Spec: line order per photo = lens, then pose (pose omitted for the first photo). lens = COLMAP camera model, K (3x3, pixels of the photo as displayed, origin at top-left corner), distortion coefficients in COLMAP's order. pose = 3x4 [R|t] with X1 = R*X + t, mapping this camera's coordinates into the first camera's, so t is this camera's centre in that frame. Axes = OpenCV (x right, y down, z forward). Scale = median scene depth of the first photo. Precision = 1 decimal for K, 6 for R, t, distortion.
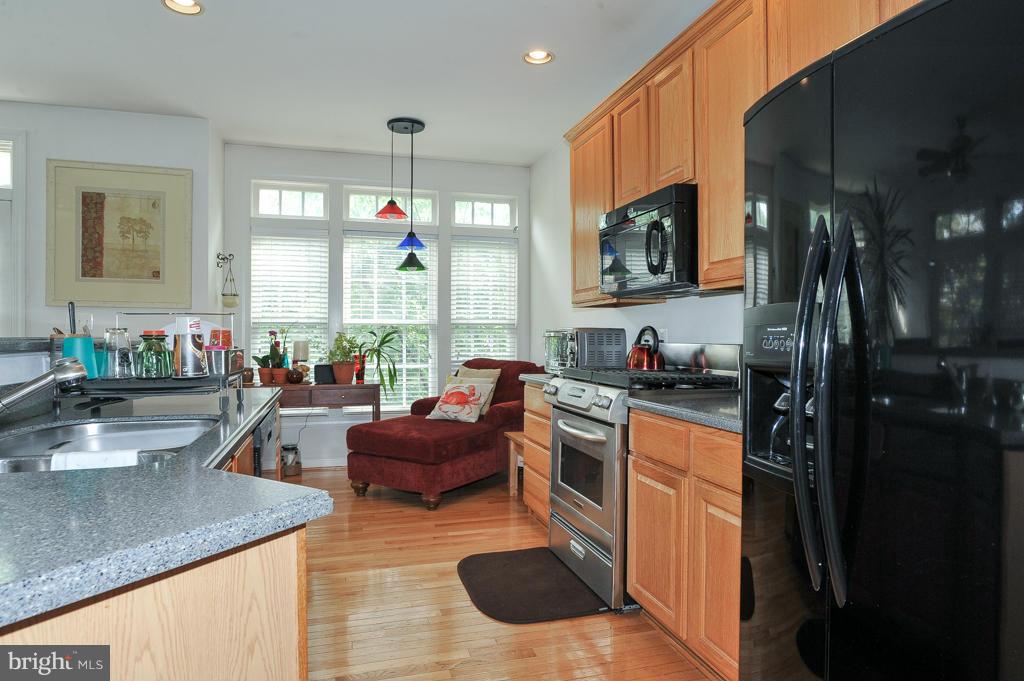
lens RADIAL K [[610.9, 0, 515.2], [0, 610.9, 332.3], [0, 0, 1]] dist [-0.004396, -0.000192]
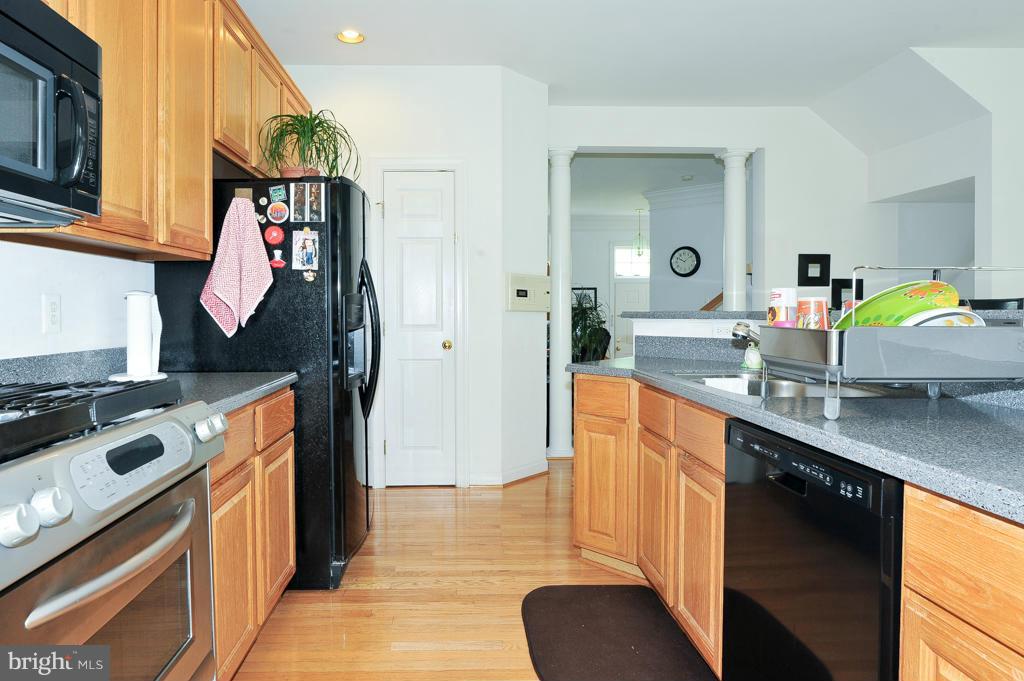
lens RADIAL K [[665.3, 0, 512.1], [0, 665.3, 317.6], [0, 0, 1]] dist [-0.005751, -0.000555]
pose [[-0.959741, -0.004979, 0.280842, -0.183395], [-0.003239, 0.999973, 0.006656, 0.005023], [-0.280867, 0.005478, -0.959731, 0.886776]]
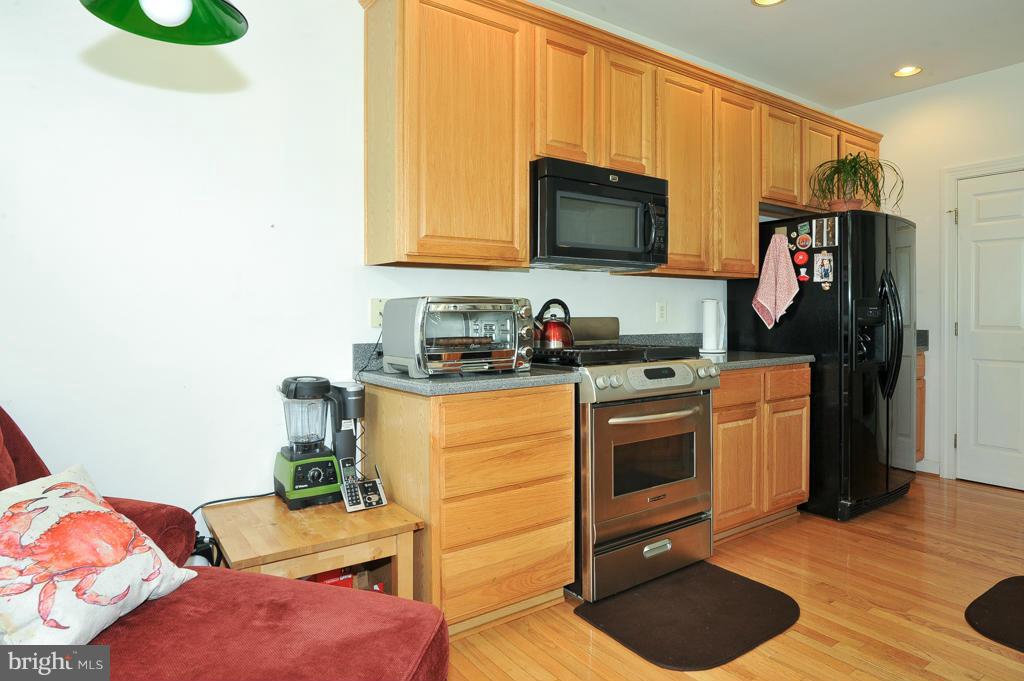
lens RADIAL K [[612.3, 0, 512.0], [0, 612.3, 308.9], [0, 0, 1]] dist [-0.003857, -0.000392]
pose [[-0.331894, -0.004068, 0.943308, -0.442729], [-0.010104, 0.999949, 0.000757, 0.003468], [-0.943263, -0.009280, -0.331918, 0.986046]]
